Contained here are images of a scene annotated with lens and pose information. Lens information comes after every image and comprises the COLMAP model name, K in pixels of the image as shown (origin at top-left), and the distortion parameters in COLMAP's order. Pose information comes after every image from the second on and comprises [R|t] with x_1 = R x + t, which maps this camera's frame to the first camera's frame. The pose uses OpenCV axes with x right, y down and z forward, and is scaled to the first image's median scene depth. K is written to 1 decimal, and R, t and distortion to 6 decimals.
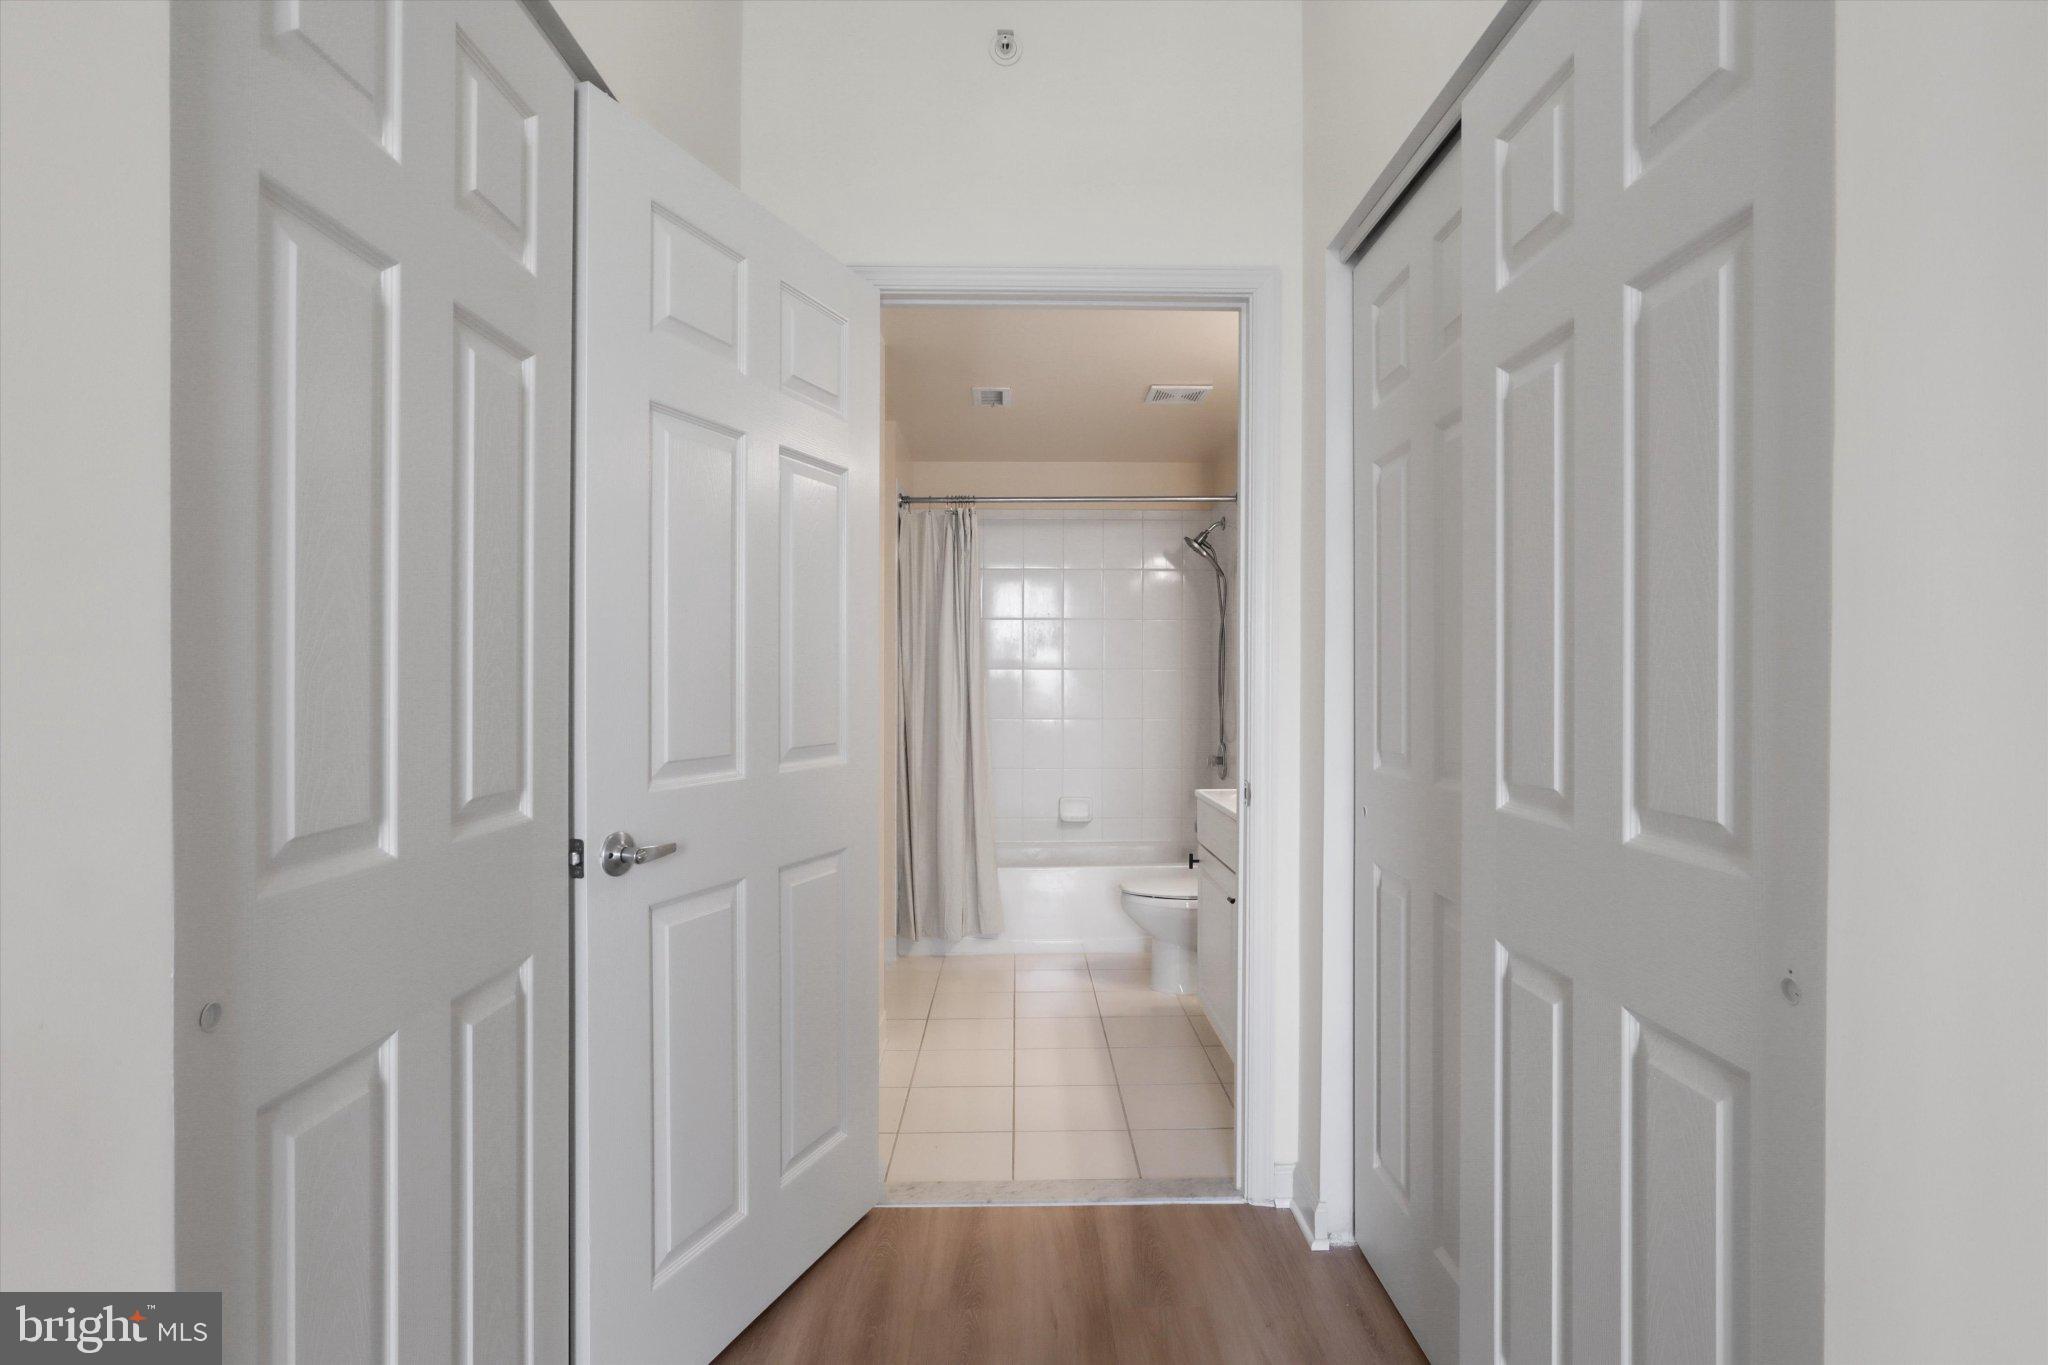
lens RADIAL K [[1038.9, 0, 1025.2], [0, 1038.9, 679.8], [0, 0, 1]] dist [-0.001488, 0.002208]
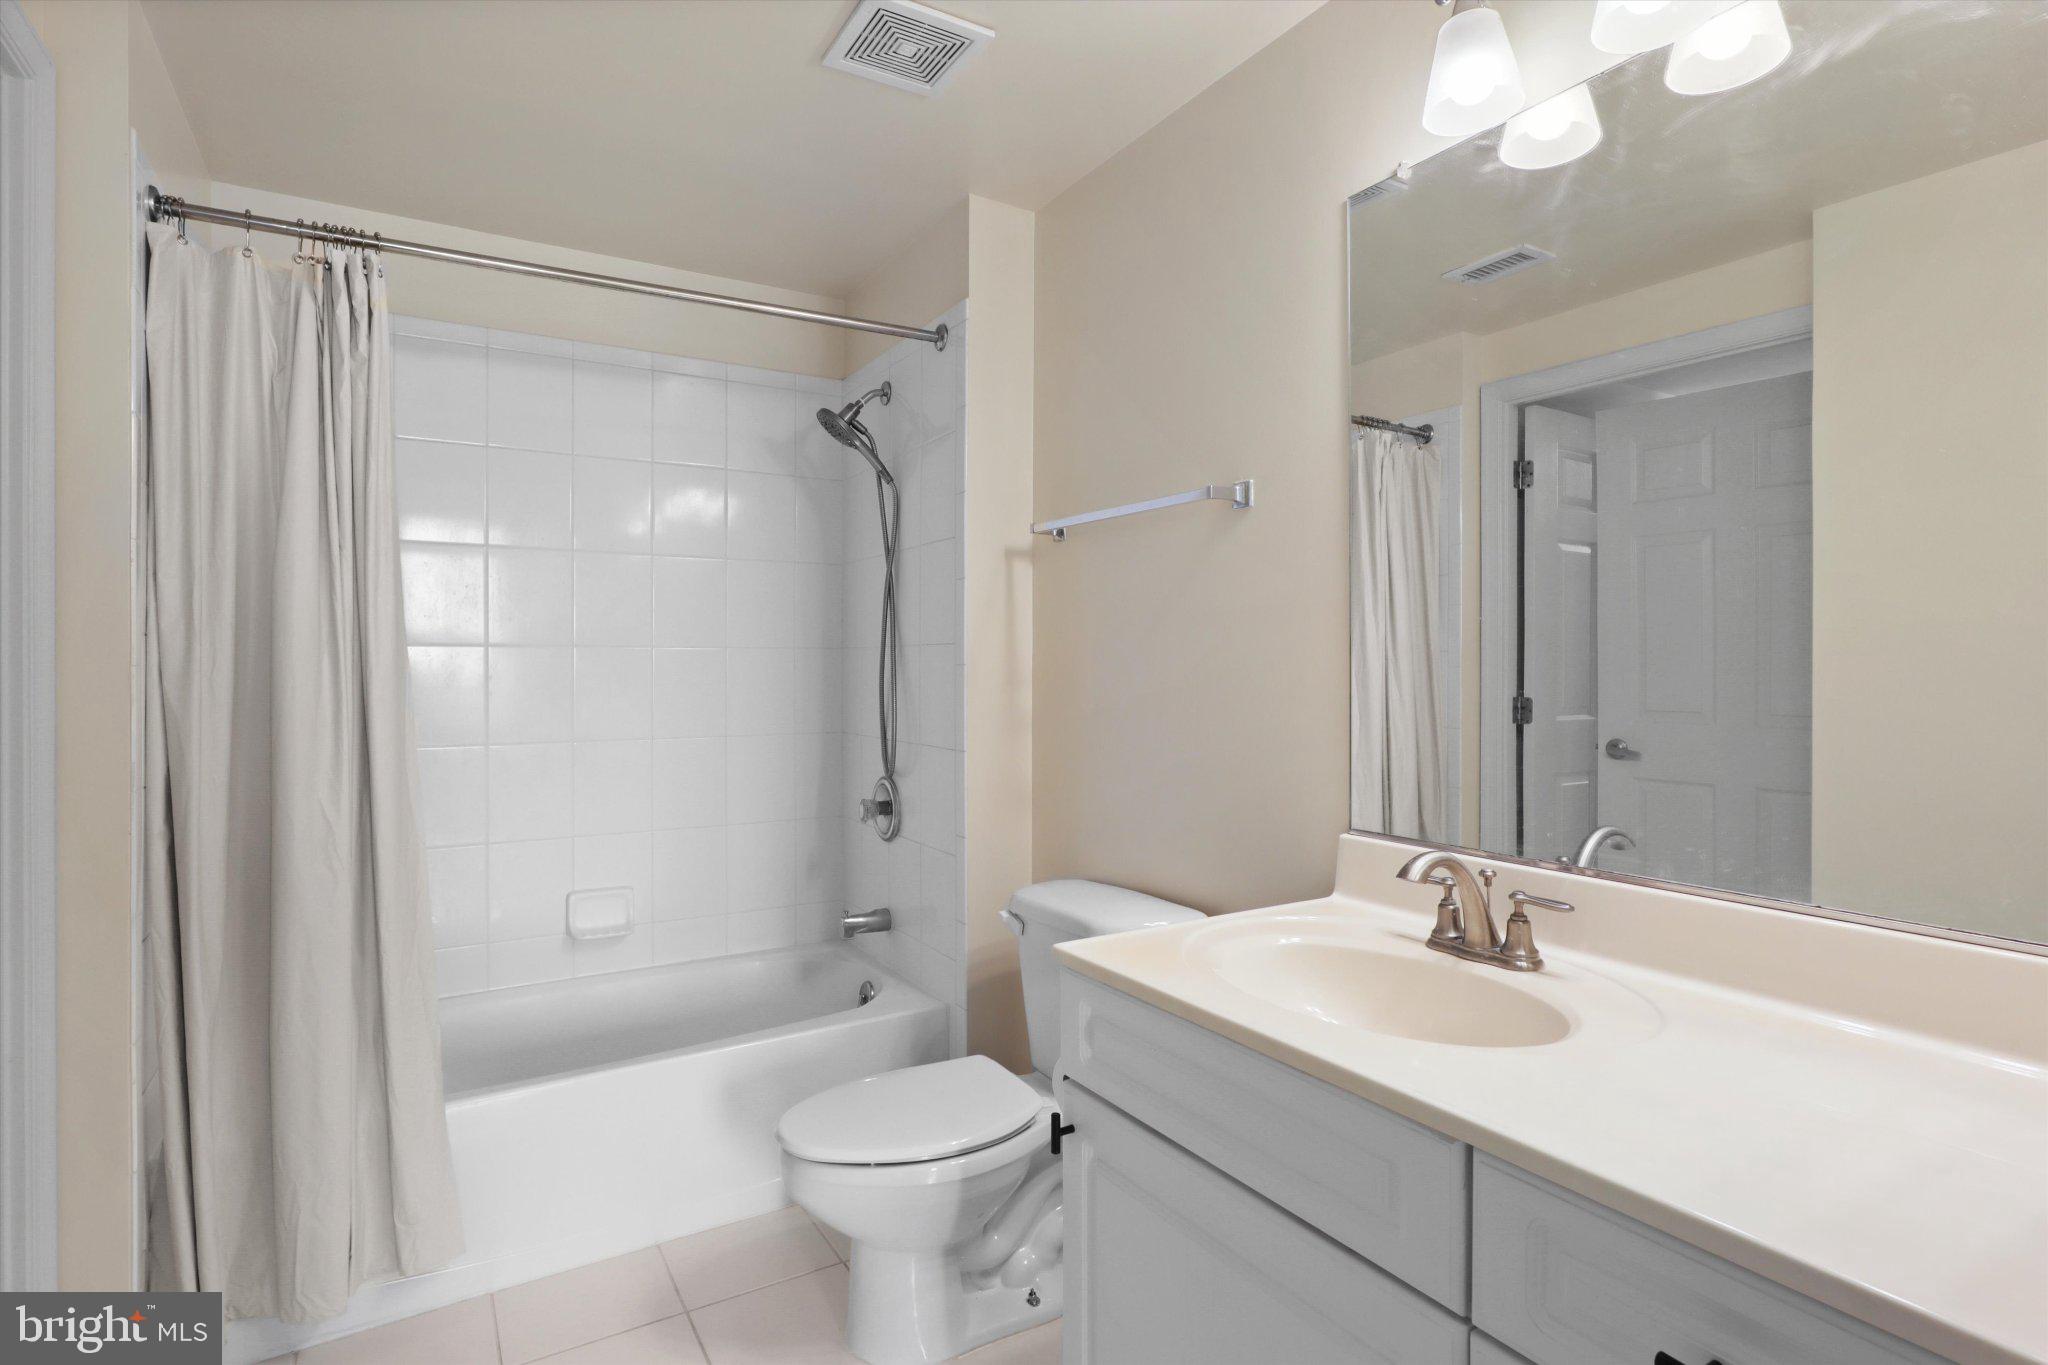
lens RADIAL K [[1038.9, 0, 1015.6], [0, 1038.9, 660.7], [0, 0, 1]] dist [-0.001488, 0.002208]
pose [[0.868116, -0.003946, 0.496346, -0.034001], [0.007084, 0.999965, -0.004440, 0.000157], [-0.496311, 0.007371, 0.868113, 0.503484]]
